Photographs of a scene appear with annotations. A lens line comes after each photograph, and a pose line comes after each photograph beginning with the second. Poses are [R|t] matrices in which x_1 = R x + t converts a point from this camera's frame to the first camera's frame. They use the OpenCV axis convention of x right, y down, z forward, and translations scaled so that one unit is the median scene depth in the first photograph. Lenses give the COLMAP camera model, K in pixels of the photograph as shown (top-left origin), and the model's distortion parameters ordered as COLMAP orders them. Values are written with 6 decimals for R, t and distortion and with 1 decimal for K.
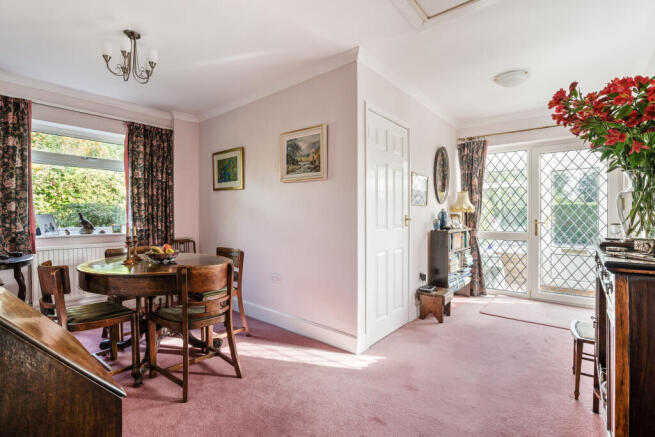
lens RADIAL K [[305.0, 0, 327.3], [0, 305.0, 214.8], [0, 0, 1]] dist [-0.000412, -0.000078]
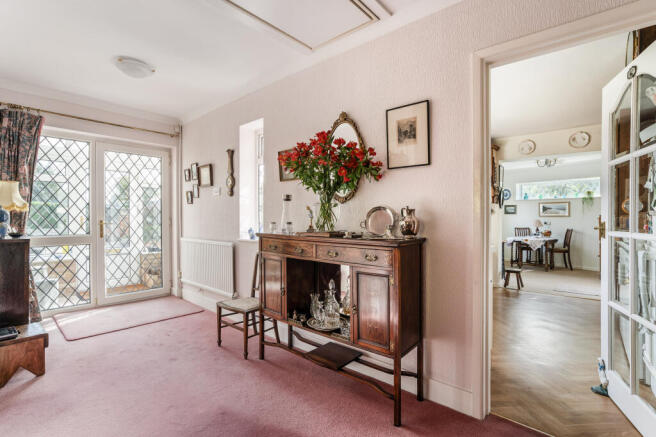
lens RADIAL K [[305.5, 0, 327.5], [0, 305.5, 218.7], [0, 0, 1]] dist [-0.000412, -0.000078]
pose [[0.077885, -0.010688, 0.996905, -0.183108], [-0.003044, 0.999935, 0.010958, -0.001622], [-0.996958, -0.003888, 0.077847, 0.232231]]
